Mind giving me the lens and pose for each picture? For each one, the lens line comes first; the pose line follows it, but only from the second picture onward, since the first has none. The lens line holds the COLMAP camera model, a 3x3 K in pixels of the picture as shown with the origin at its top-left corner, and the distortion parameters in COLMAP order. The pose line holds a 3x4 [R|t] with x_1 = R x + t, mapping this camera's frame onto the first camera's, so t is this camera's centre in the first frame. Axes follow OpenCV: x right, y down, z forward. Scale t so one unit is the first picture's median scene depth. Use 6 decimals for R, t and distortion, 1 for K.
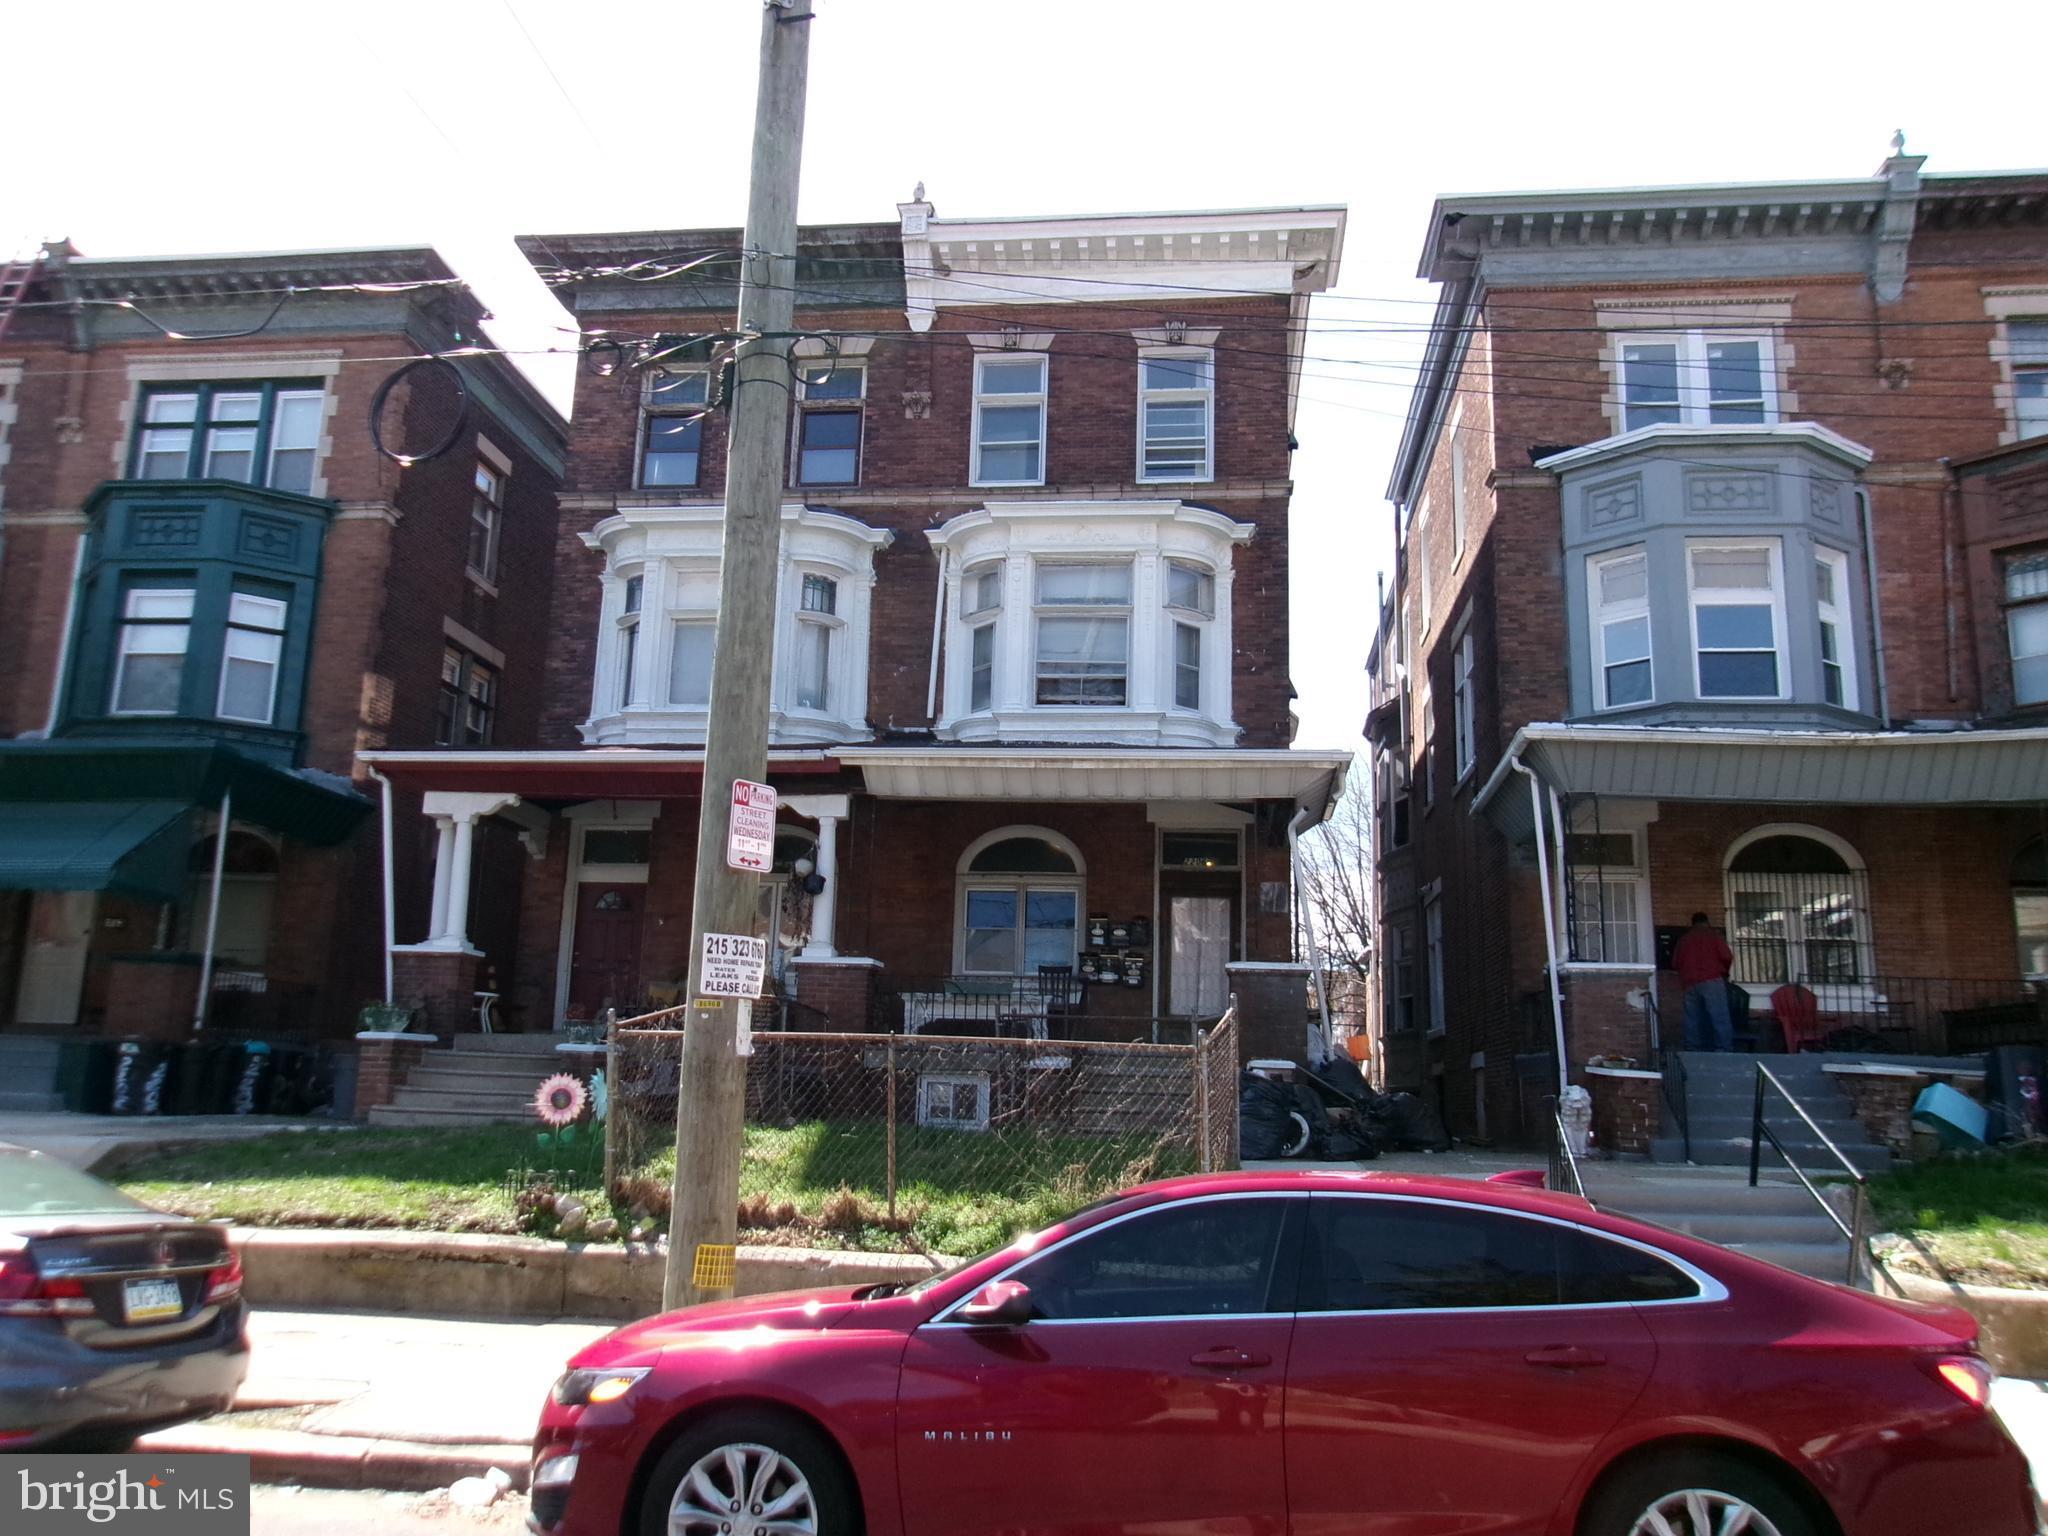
lens RADIAL K [[1595.6, 0, 1024.0], [0, 1595.6, 768.0], [0, 0, 1]] dist [-0.052191, 0.080656]
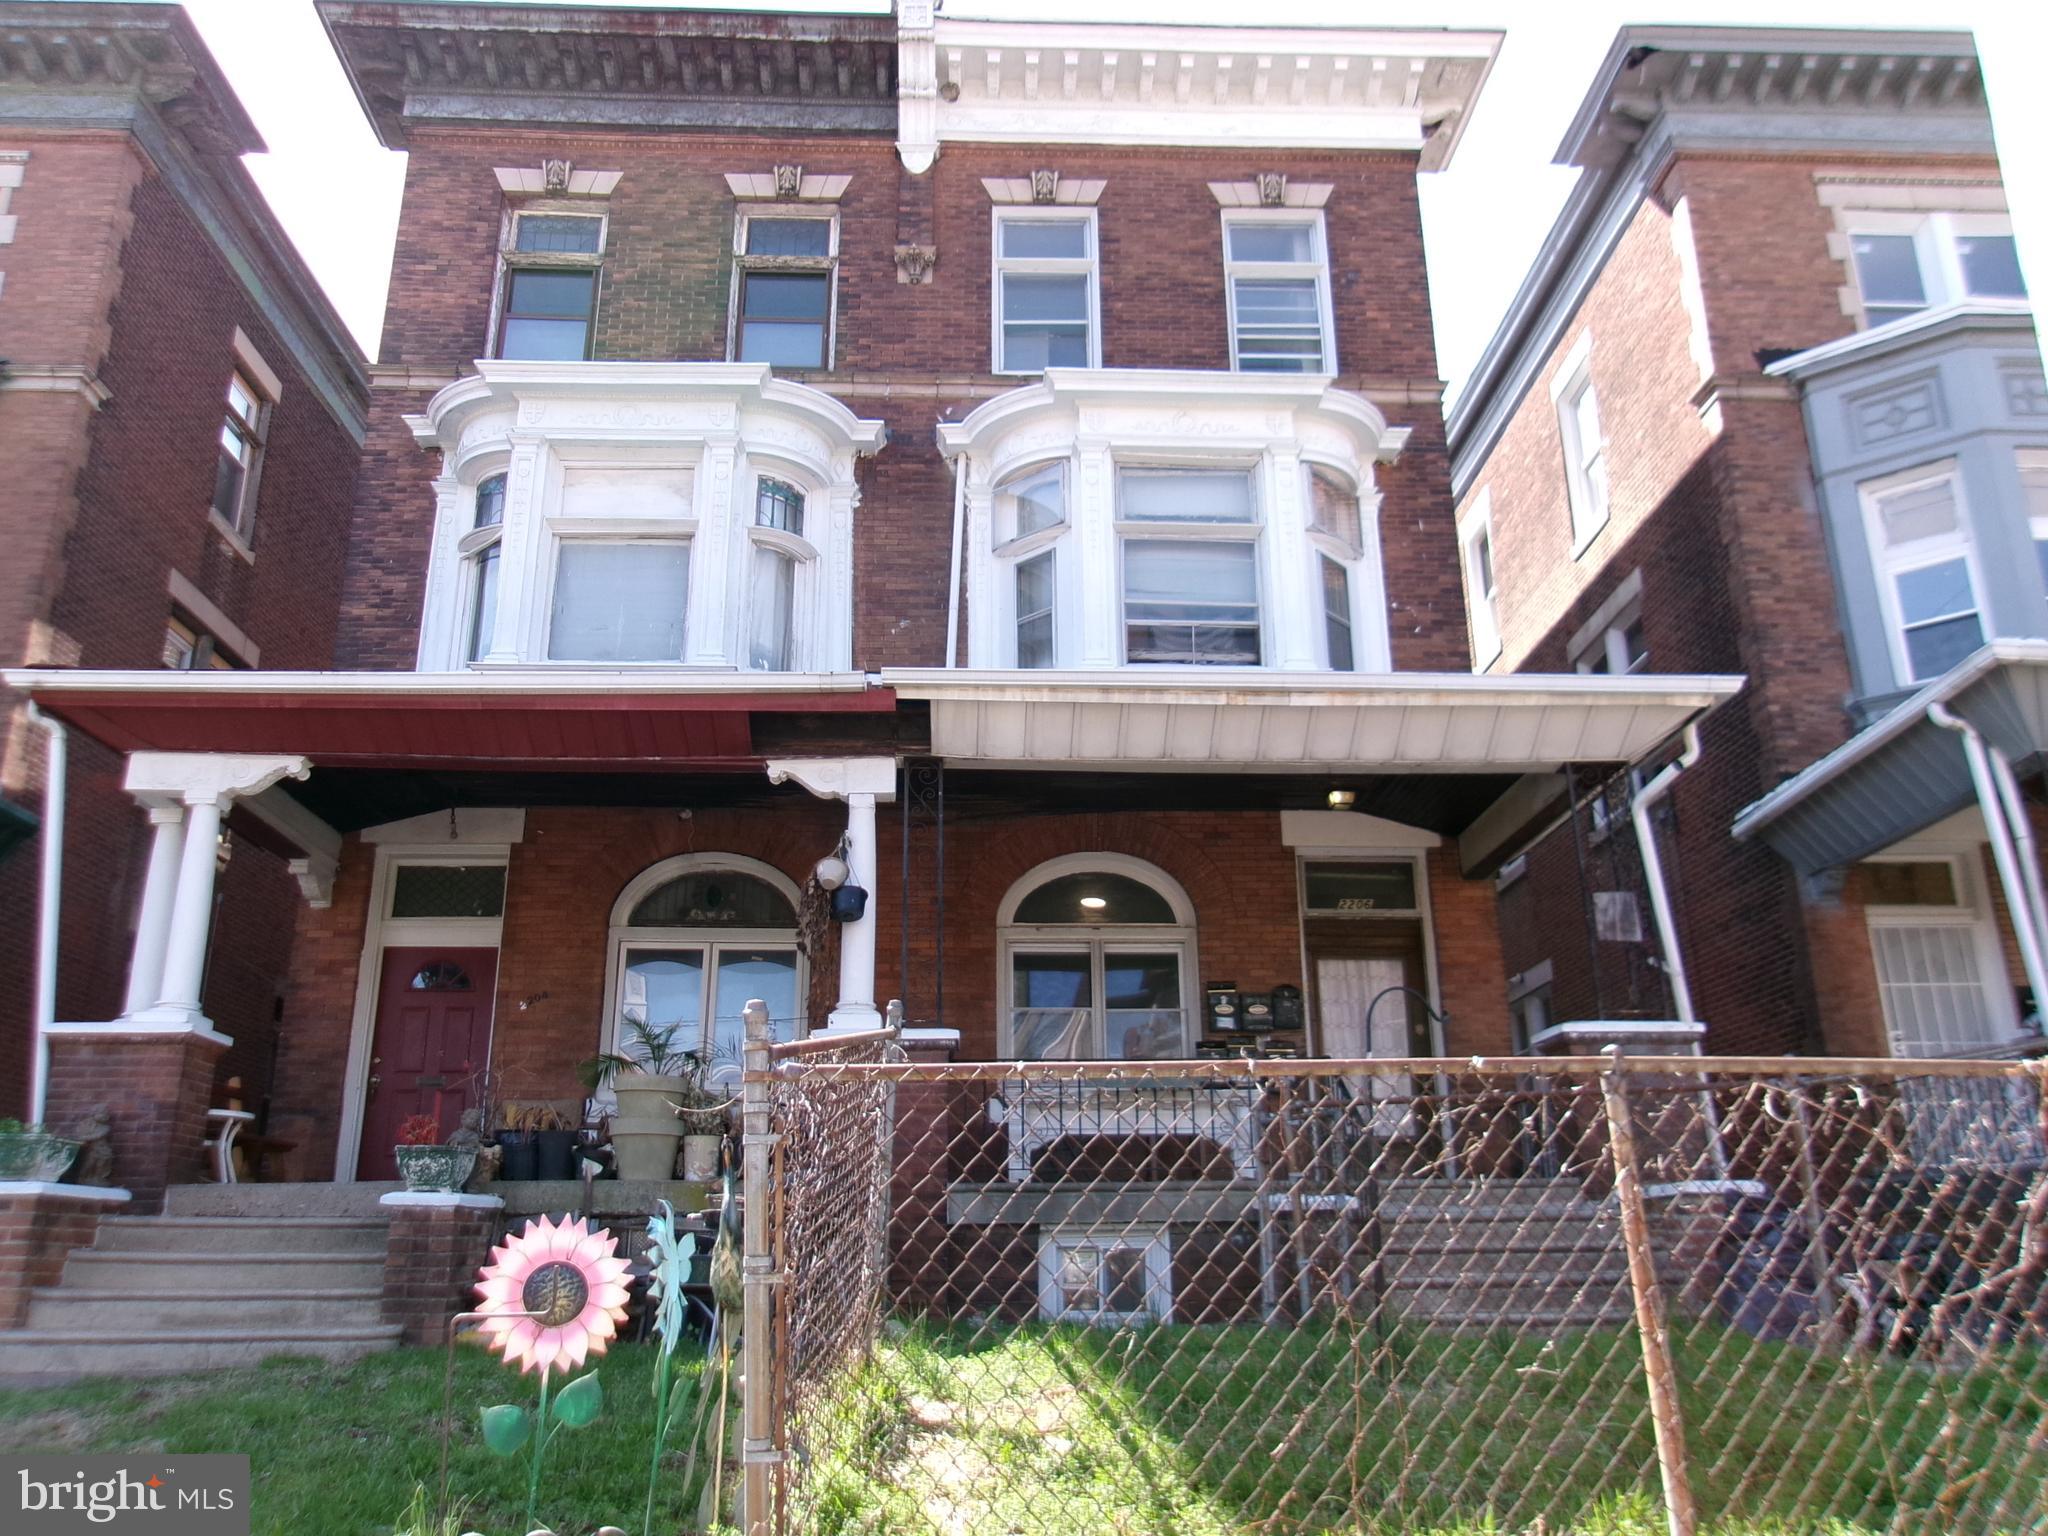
lens RADIAL K [[1595.6, 0, 1024.0], [0, 1595.6, 768.0], [0, 0, 1]] dist [-0.052191, 0.080656]
pose [[0.987538, 0.013883, 0.156765, -0.131541], [0.003502, 0.993916, -0.110082, 0.072434], [-0.157339, 0.109259, 0.981482, 0.344111]]
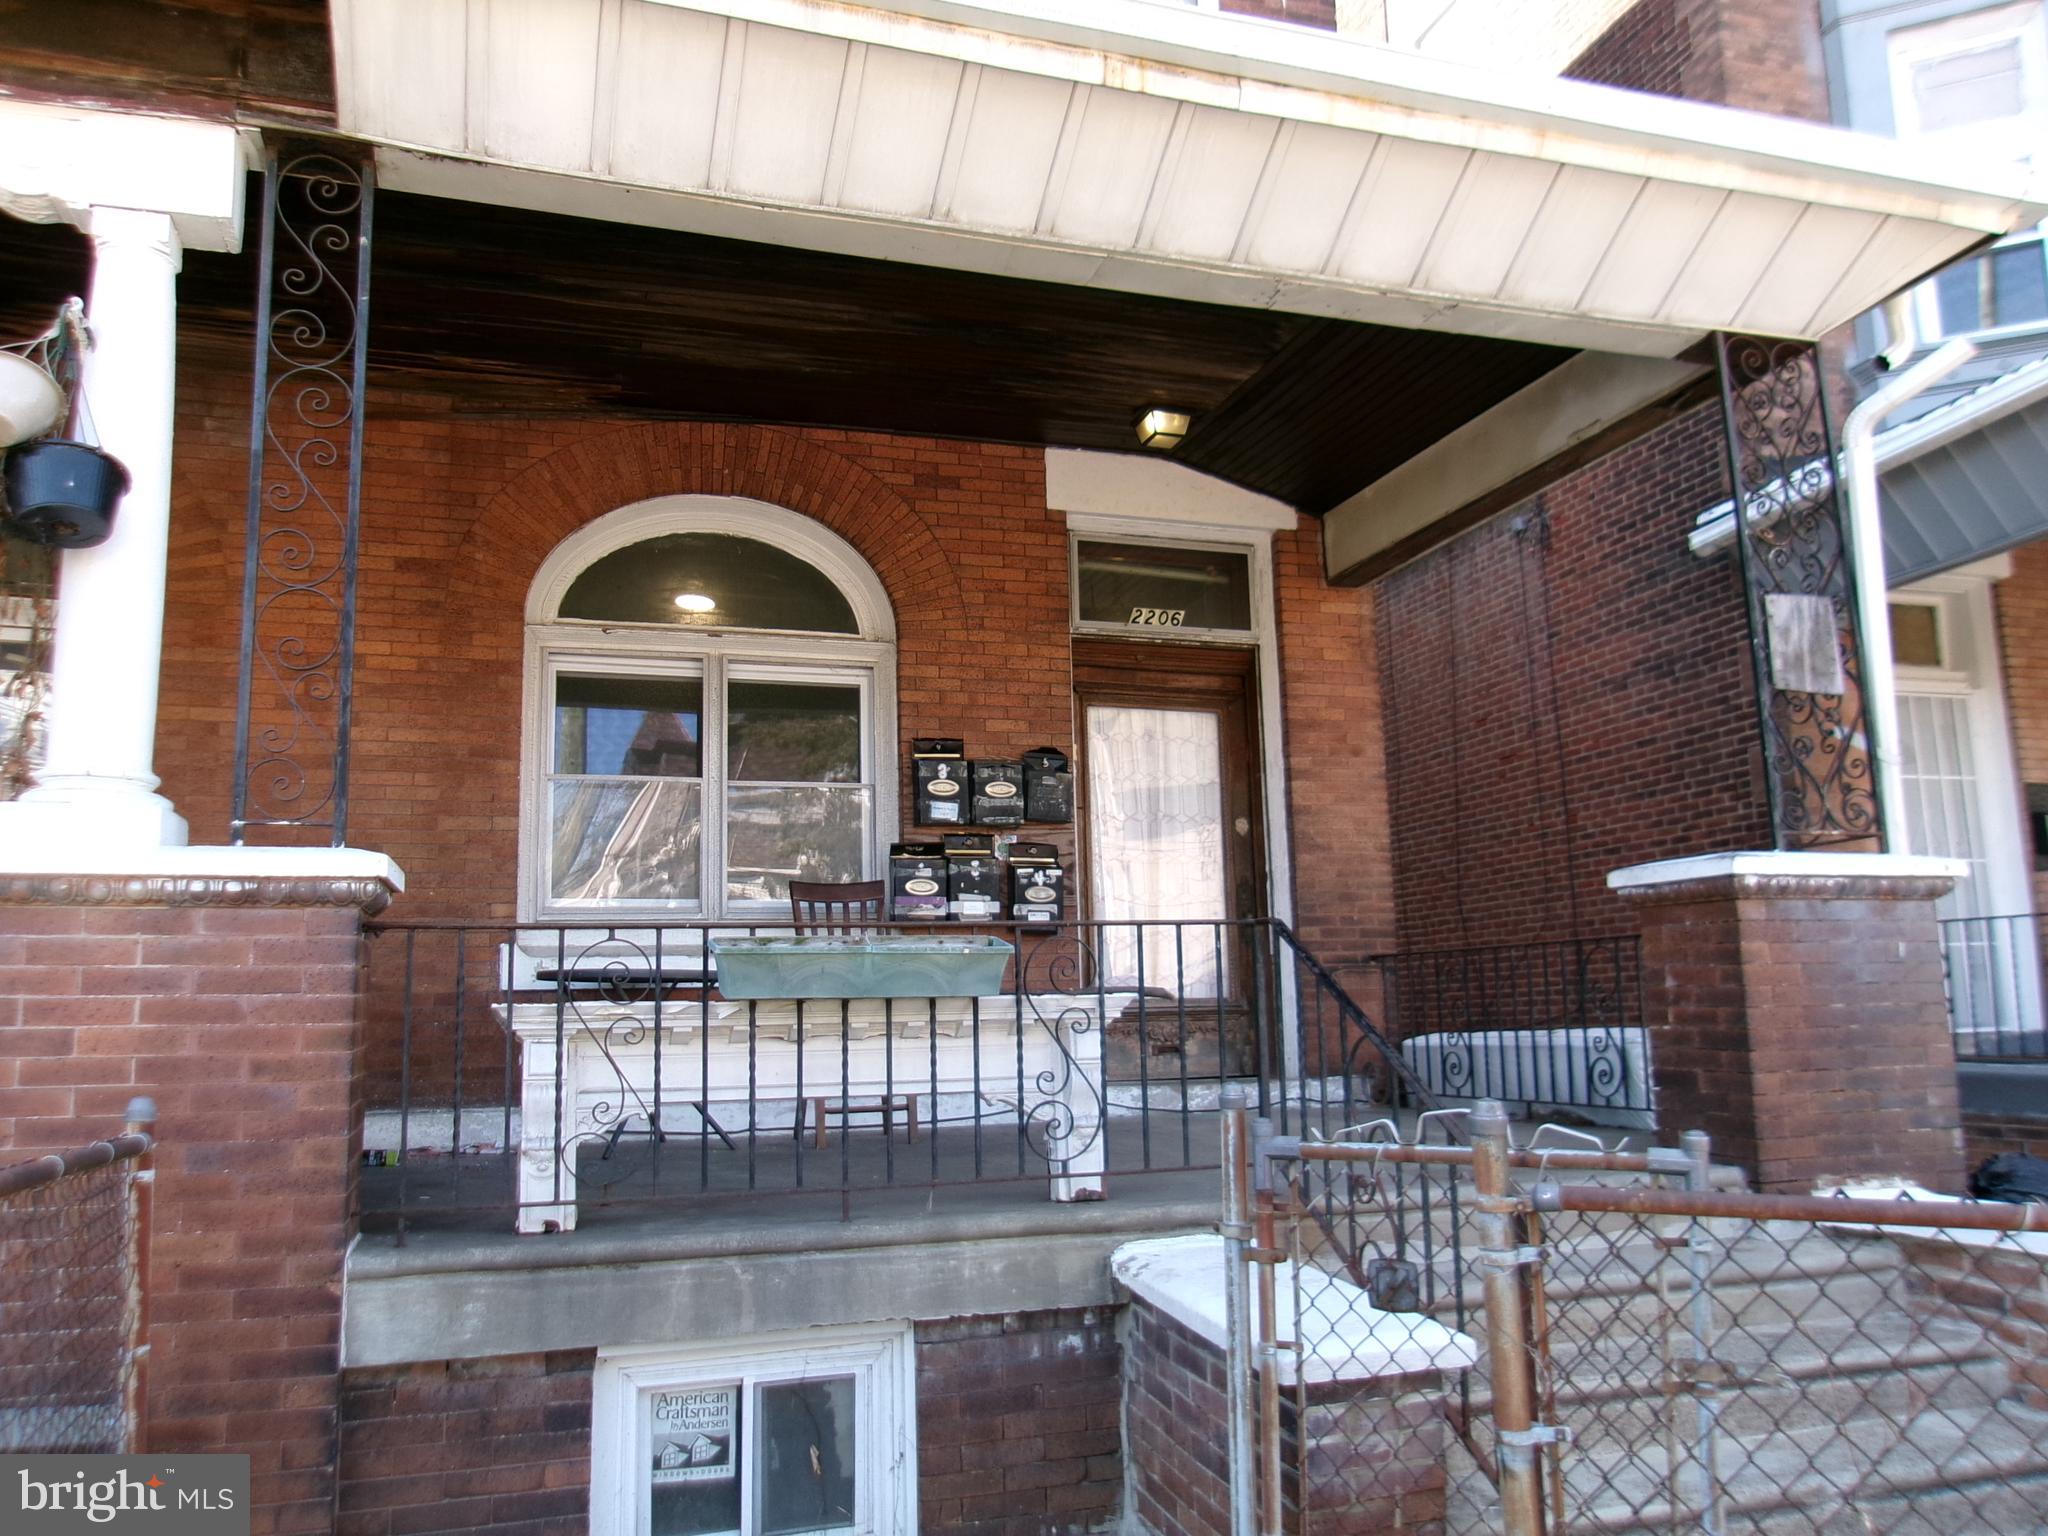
lens RADIAL K [[1587.7, 0, 1024.0], [0, 1587.7, 768.0], [0, 0, 1]] dist [0.000736, 0.001973]
pose [[0.908209, 0.015468, 0.418232, -0.085795], [-0.036900, 0.998385, 0.043204, 0.077839], [-0.416888, -0.054671, 0.907312, 0.626901]]
